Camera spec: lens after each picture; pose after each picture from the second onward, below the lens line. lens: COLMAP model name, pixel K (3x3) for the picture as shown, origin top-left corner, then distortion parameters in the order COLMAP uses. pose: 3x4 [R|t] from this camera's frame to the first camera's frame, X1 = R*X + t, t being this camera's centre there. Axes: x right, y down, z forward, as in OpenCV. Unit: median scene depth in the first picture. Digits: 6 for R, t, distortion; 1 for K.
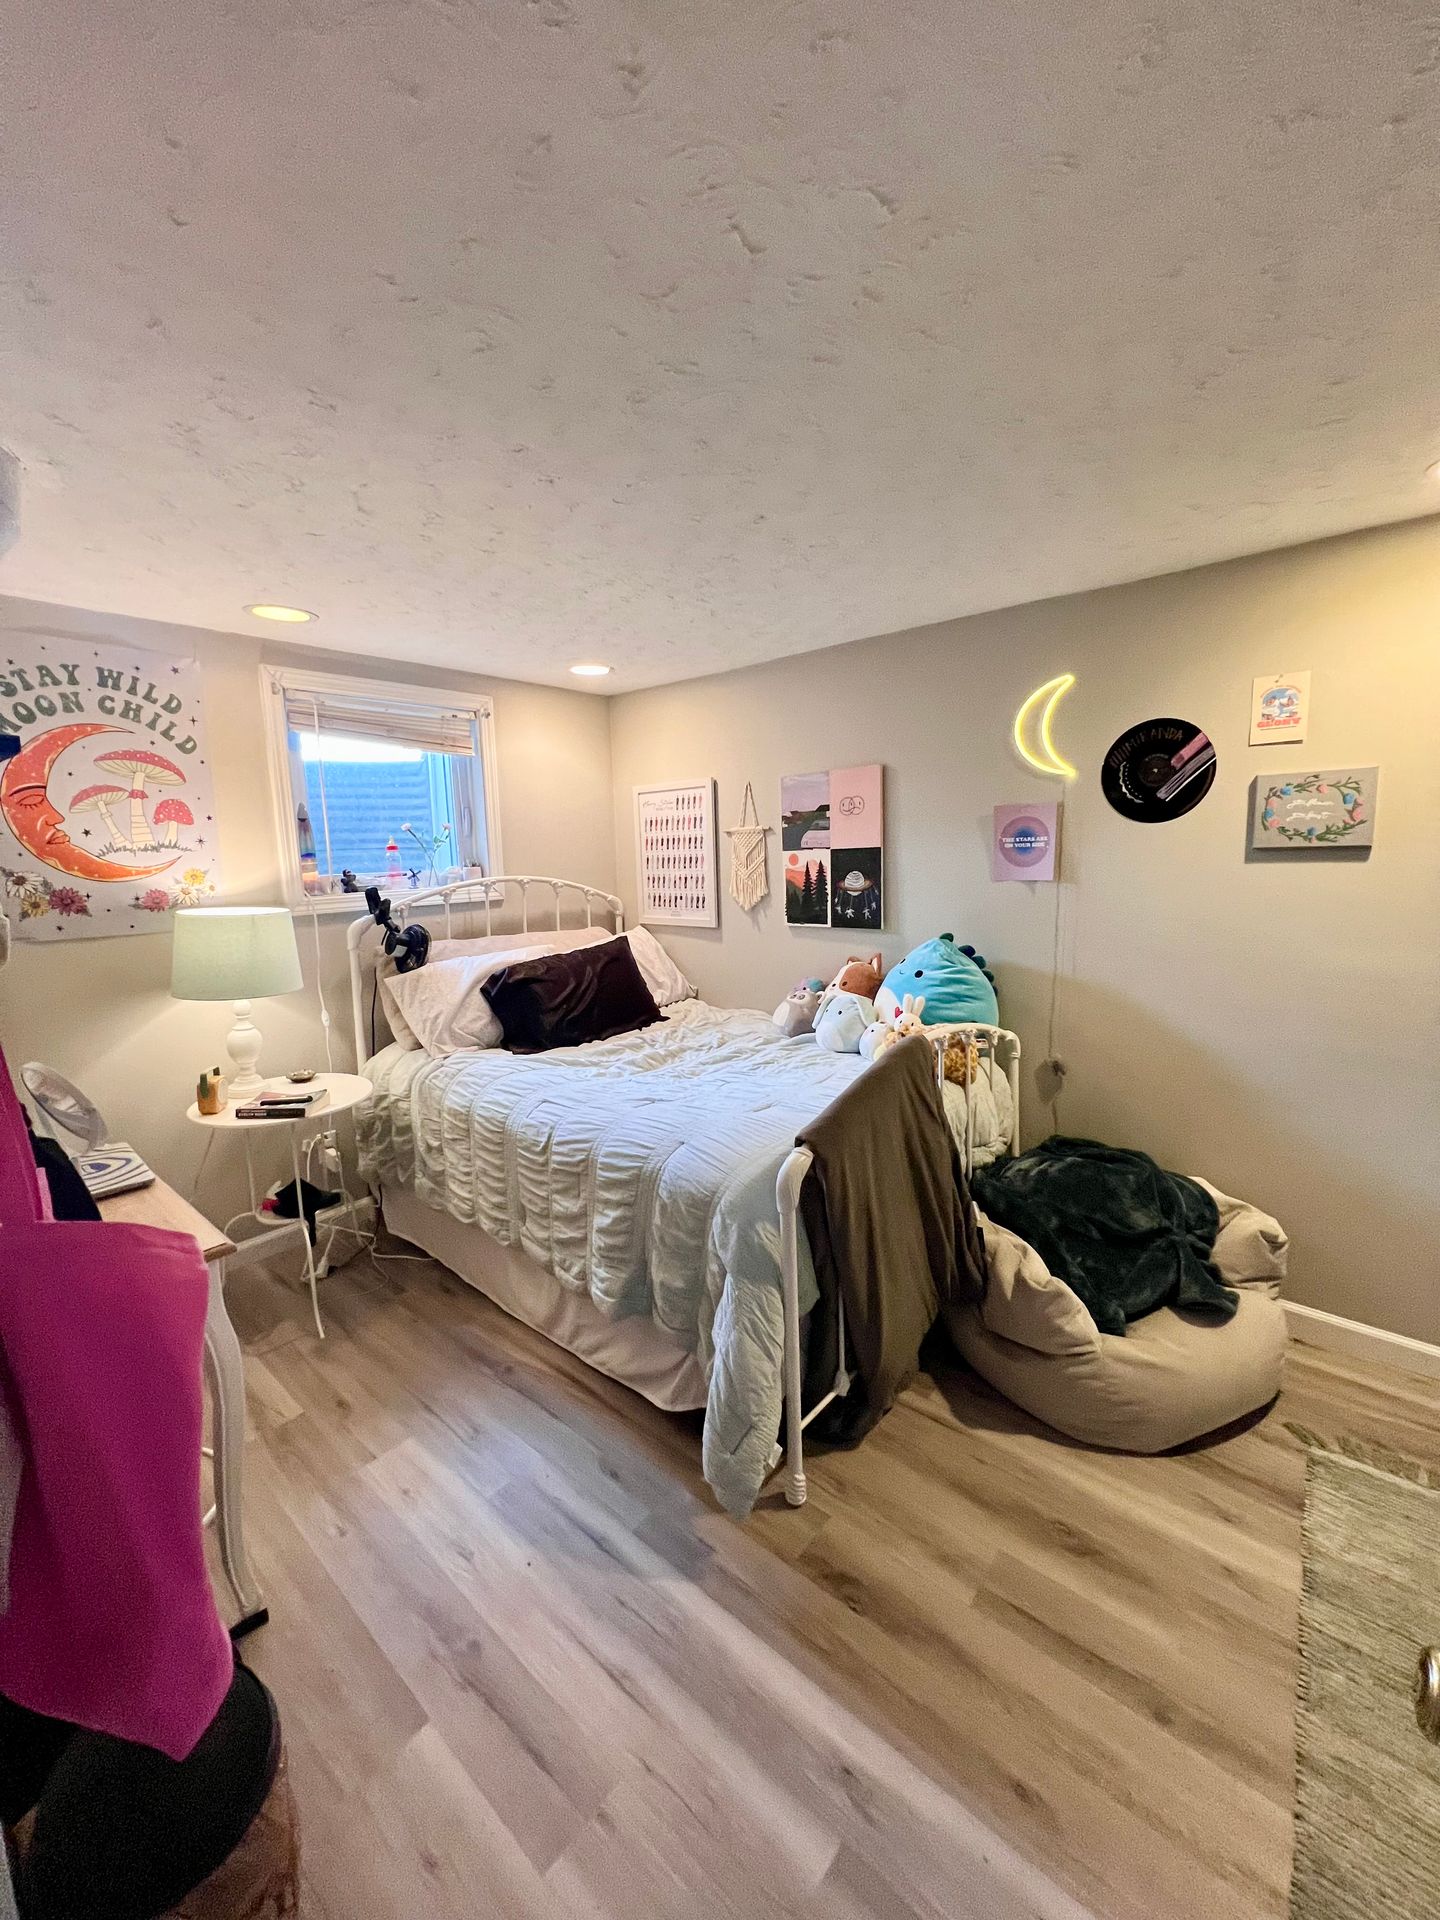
lens RADIAL K [[775.8, 0, 711.9], [0, 775.8, 956.7], [0, 0, 1]] dist [-0.002598, 0.000944]
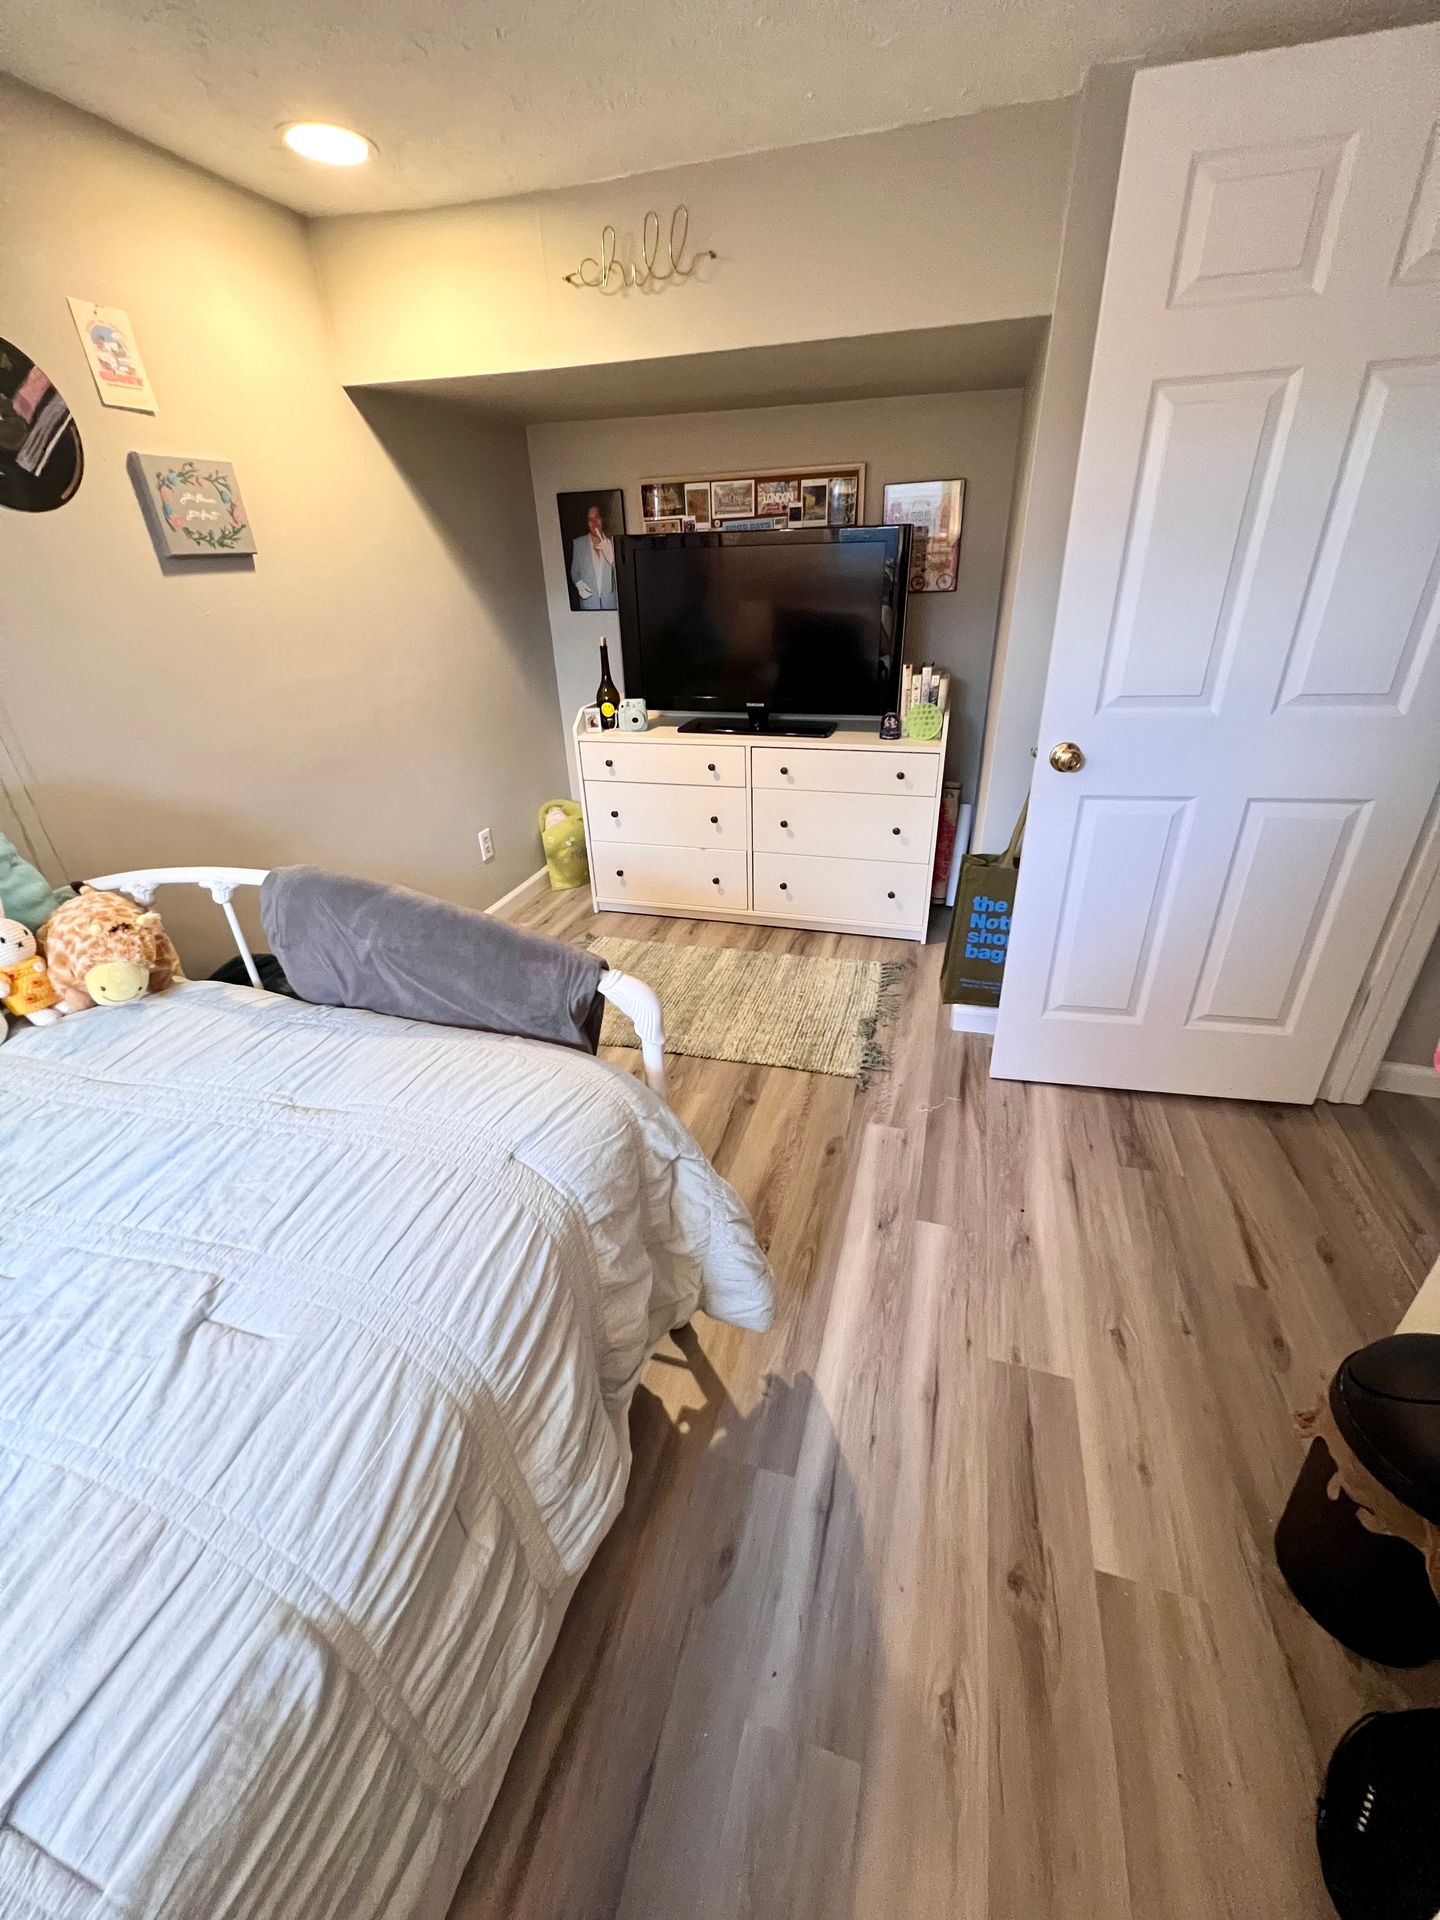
lens RADIAL K [[775.8, 0, 714.4], [0, 775.8, 960.8], [0, 0, 1]] dist [-0.002598, 0.000944]
pose [[-0.420031, -0.389960, 0.819454, -0.411733], [0.166088, 0.854687, 0.491859, -0.083540], [-0.892182, 0.342698, -0.294227, 0.911976]]
